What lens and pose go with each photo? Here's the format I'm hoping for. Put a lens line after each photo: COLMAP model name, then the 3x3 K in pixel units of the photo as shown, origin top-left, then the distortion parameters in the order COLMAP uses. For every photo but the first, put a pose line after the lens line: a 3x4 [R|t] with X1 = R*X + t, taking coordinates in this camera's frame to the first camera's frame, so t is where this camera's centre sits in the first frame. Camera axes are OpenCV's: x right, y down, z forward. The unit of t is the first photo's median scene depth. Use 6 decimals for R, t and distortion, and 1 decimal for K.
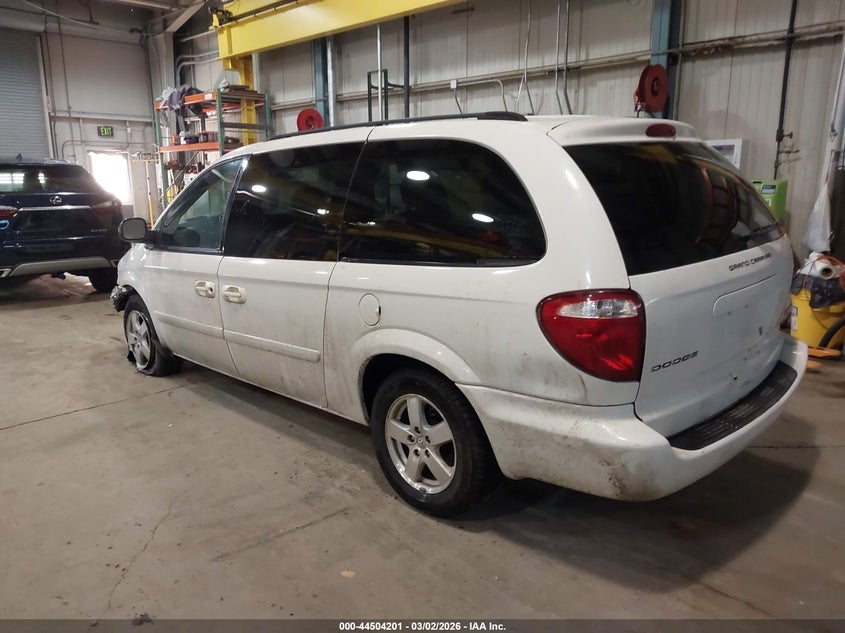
lens RADIAL K [[637.0, 0, 422.5], [0, 637.0, 316.5], [0, 0, 1]] dist [-0.005644, -0.005331]
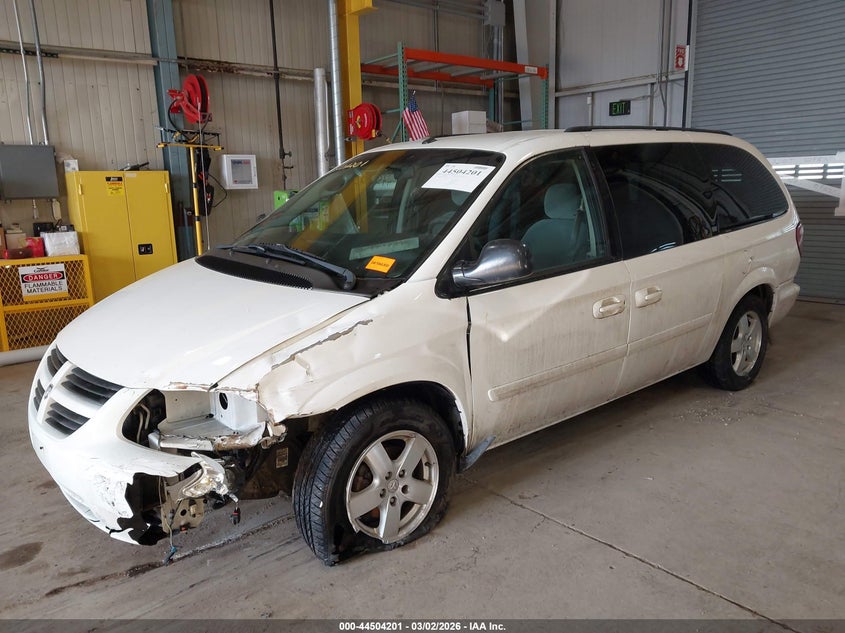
lens RADIAL K [[637.0, 0, 422.5], [0, 637.0, 316.5], [0, 0, 1]] dist [-0.005644, -0.005331]
pose [[0.094848, -0.190285, 0.977136, -0.665590], [0.235122, 0.958073, 0.163750, -0.125331], [-0.967327, 0.214215, 0.135611, 0.652288]]
